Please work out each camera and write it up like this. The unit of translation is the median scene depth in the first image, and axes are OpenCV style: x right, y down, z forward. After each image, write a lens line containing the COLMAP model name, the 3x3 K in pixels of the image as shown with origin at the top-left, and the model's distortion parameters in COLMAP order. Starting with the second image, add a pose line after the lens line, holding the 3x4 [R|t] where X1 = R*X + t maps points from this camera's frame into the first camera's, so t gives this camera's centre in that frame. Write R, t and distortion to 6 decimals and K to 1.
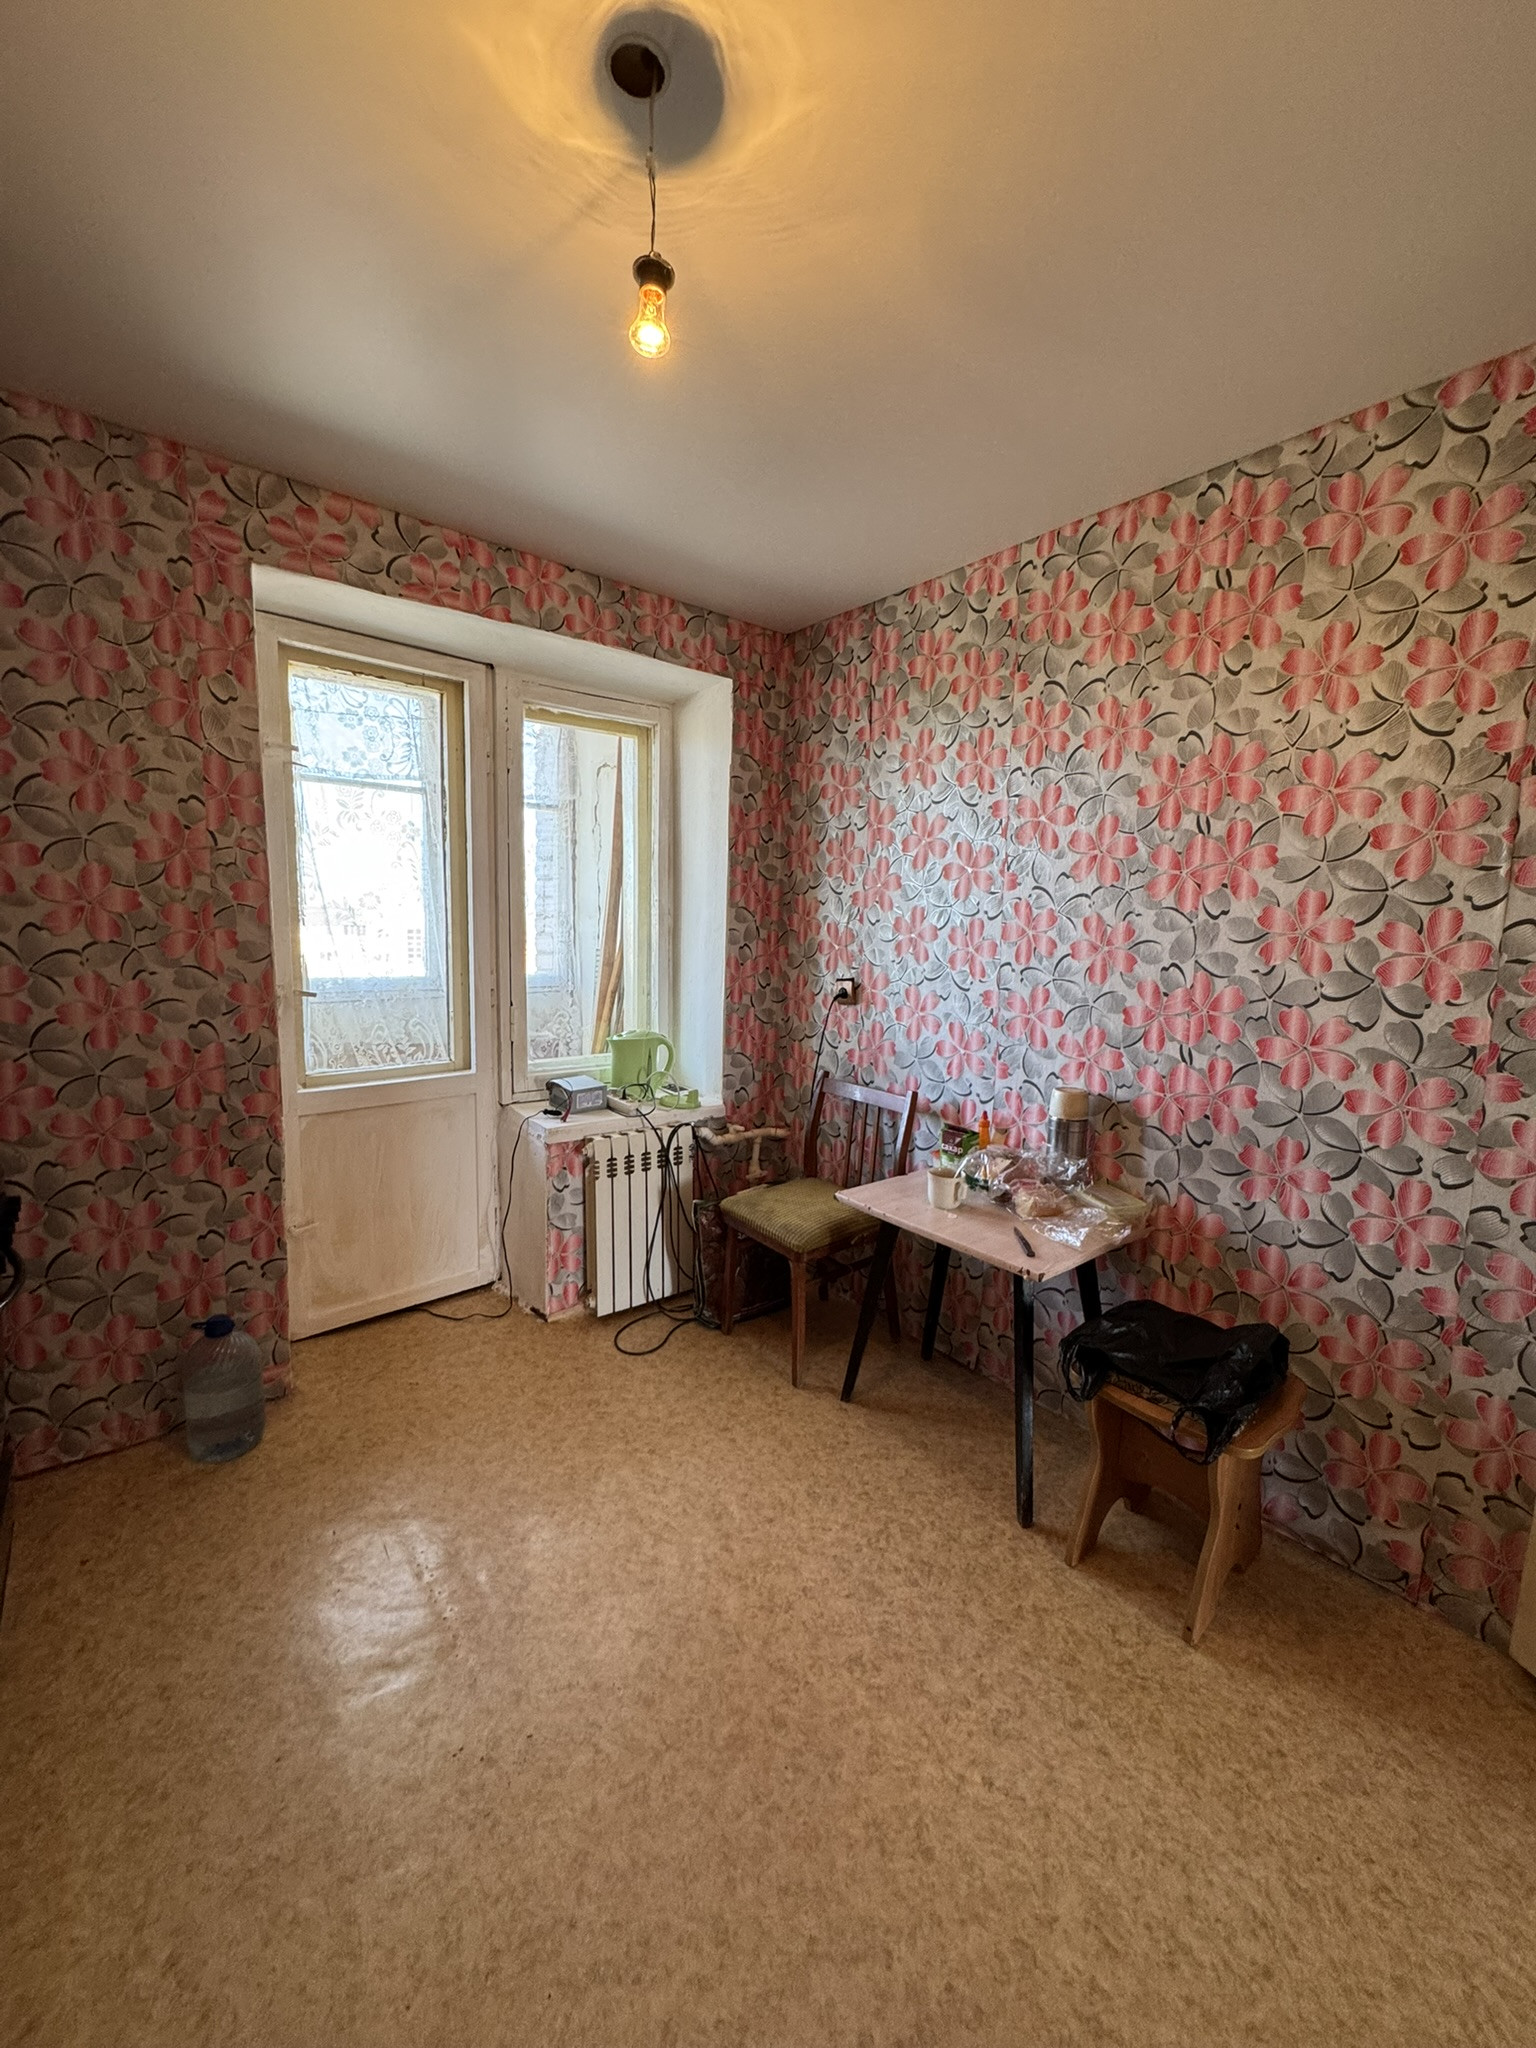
lens RADIAL K [[810.6, 0, 768.2], [0, 810.6, 1028.2], [0, 0, 1]] dist [-0.002541, 0.000533]
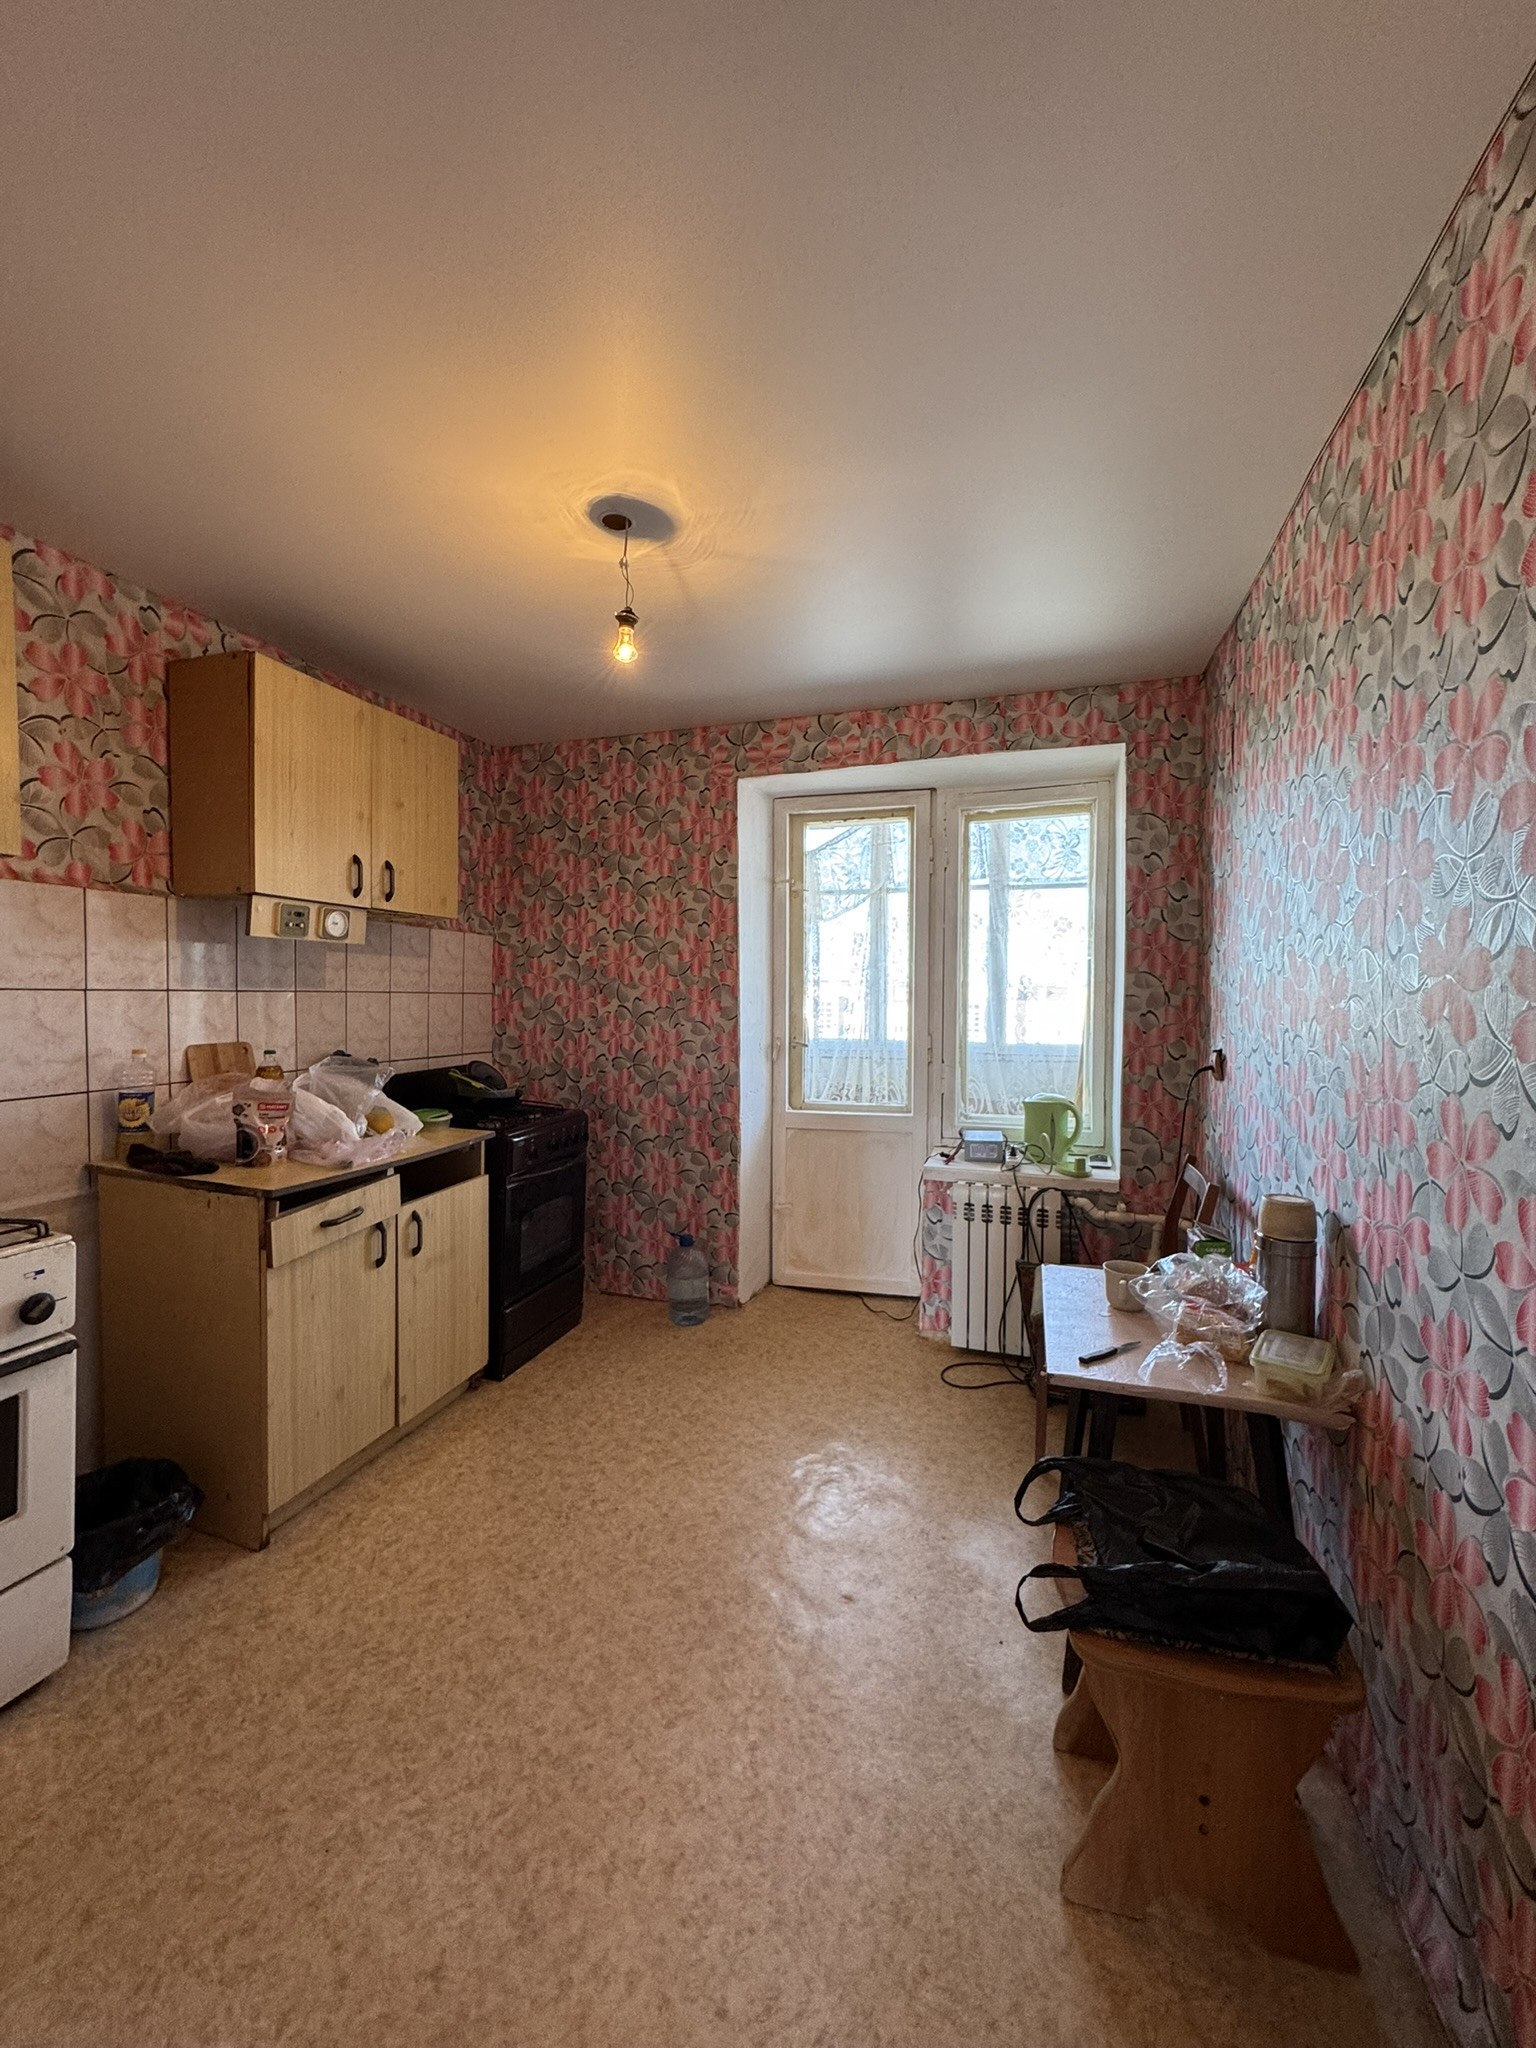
lens RADIAL K [[810.6, 0, 772.0], [0, 810.6, 1030.8], [0, 0, 1]] dist [-0.002541, 0.000533]
pose [[0.549894, 0.016082, -0.835080, 0.673212], [-0.095867, 0.994422, -0.043977, 0.001591], [0.829714, 0.104239, 0.548369, 0.174686]]
